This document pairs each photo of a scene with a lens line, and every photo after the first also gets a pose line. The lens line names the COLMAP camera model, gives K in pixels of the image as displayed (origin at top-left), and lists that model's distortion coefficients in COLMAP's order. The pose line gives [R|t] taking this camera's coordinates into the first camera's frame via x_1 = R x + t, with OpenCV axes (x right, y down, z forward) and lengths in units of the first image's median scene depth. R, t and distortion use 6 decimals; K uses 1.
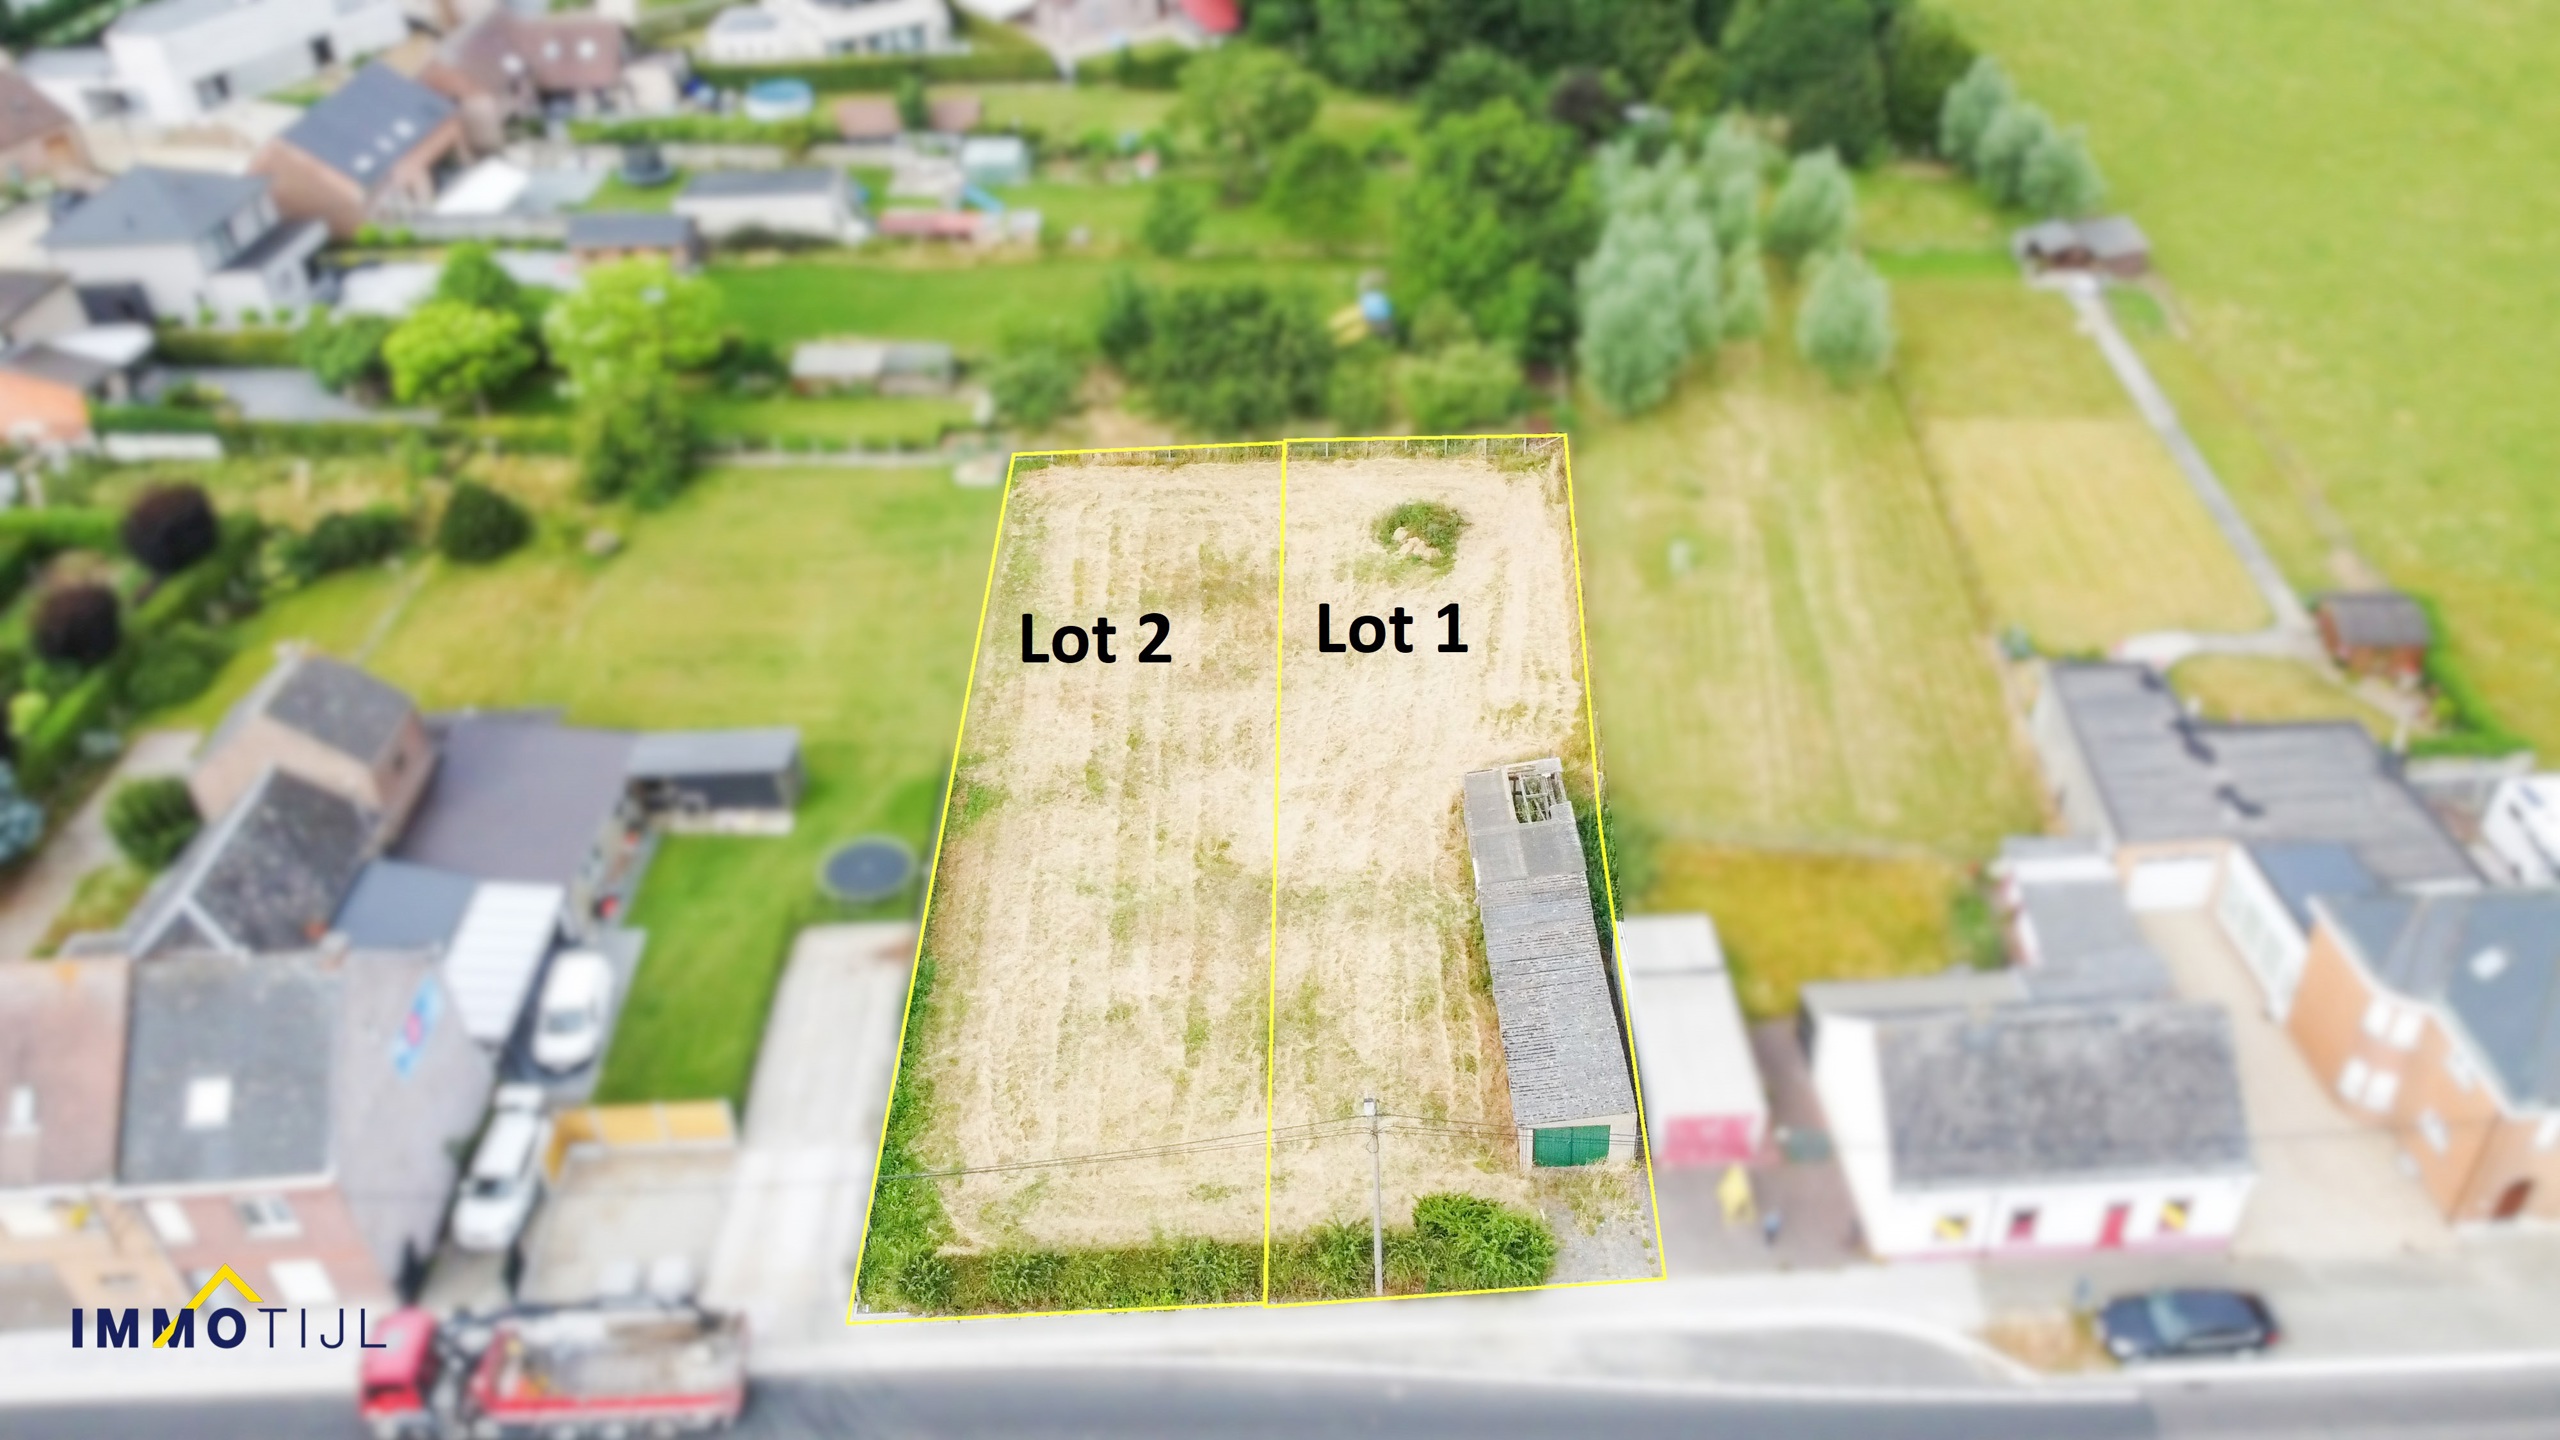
lens RADIAL K [[1954.6, 0, 1280.0], [0, 1954.6, 720.0], [0, 0, 1]] dist [0.004207, -0.005234]
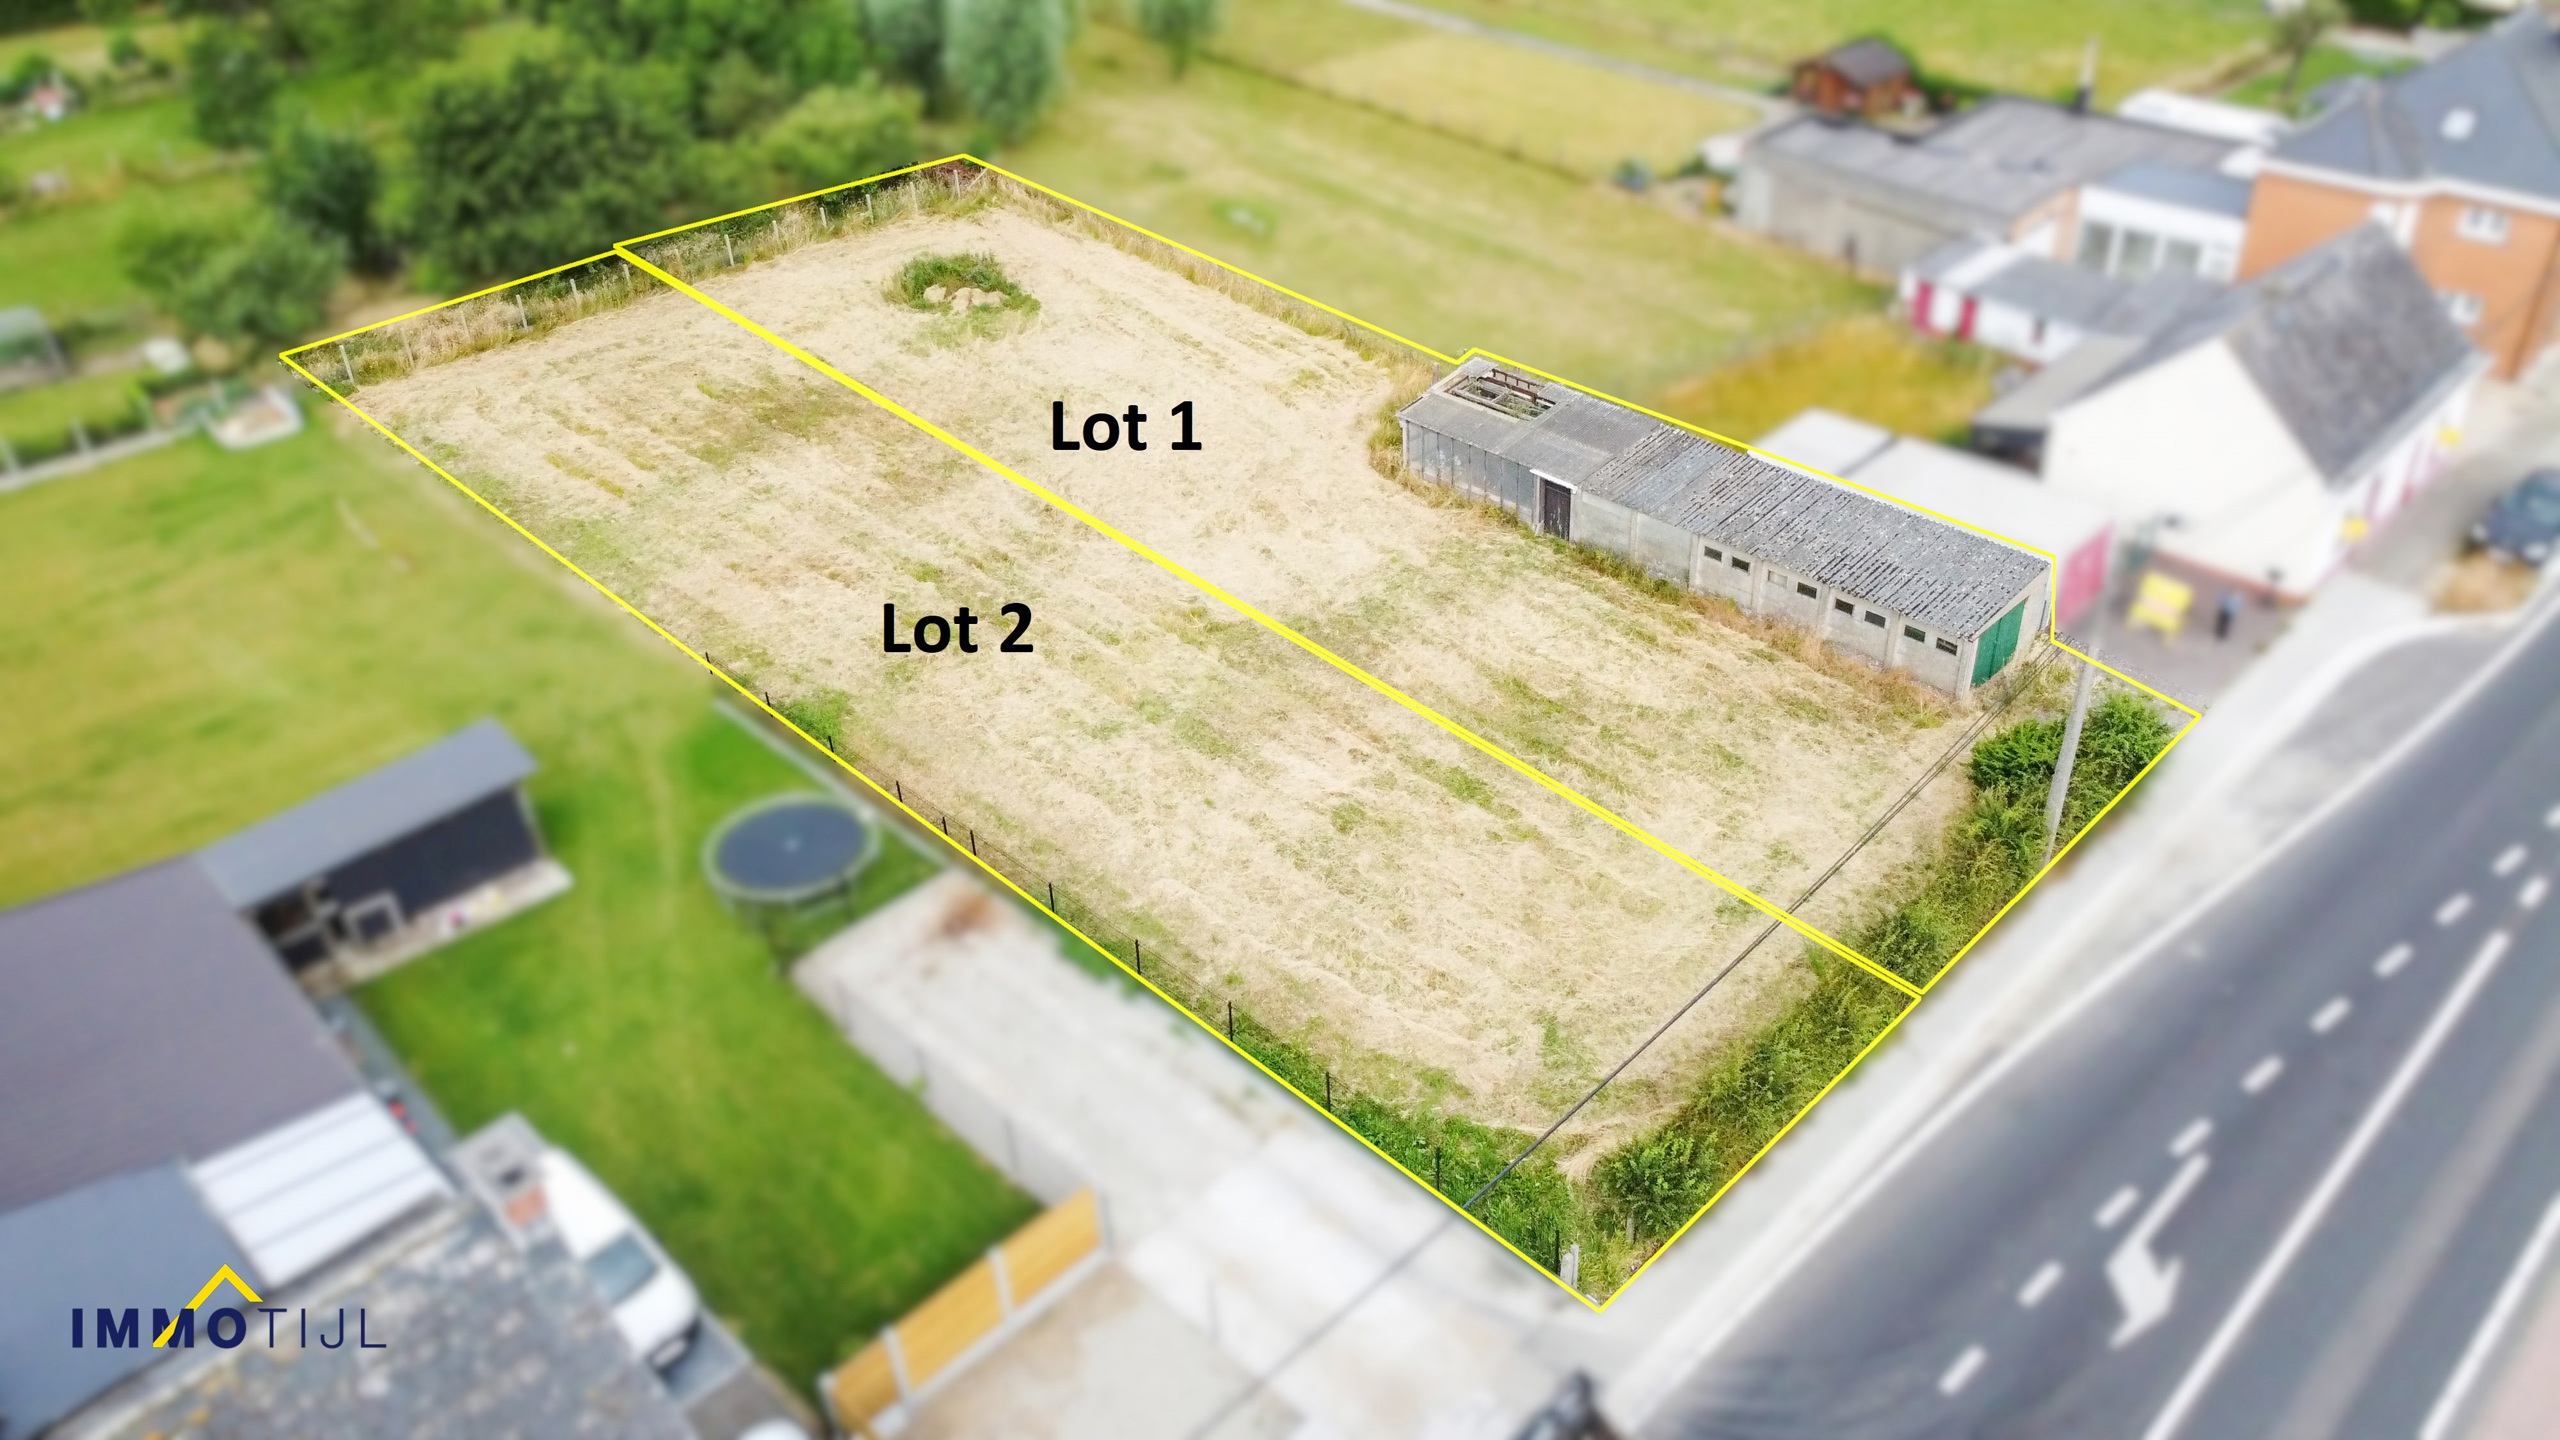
lens RADIAL K [[1954.6, 0, 1280.0], [0, 1954.6, 720.0], [0, 0, 1]] dist [0.004207, -0.005234]
pose [[0.725745, -0.385046, 0.570117, -0.431407], [0.410666, 0.907331, 0.090025, 0.050785], [-0.551948, 0.168792, 0.816616, 0.455747]]
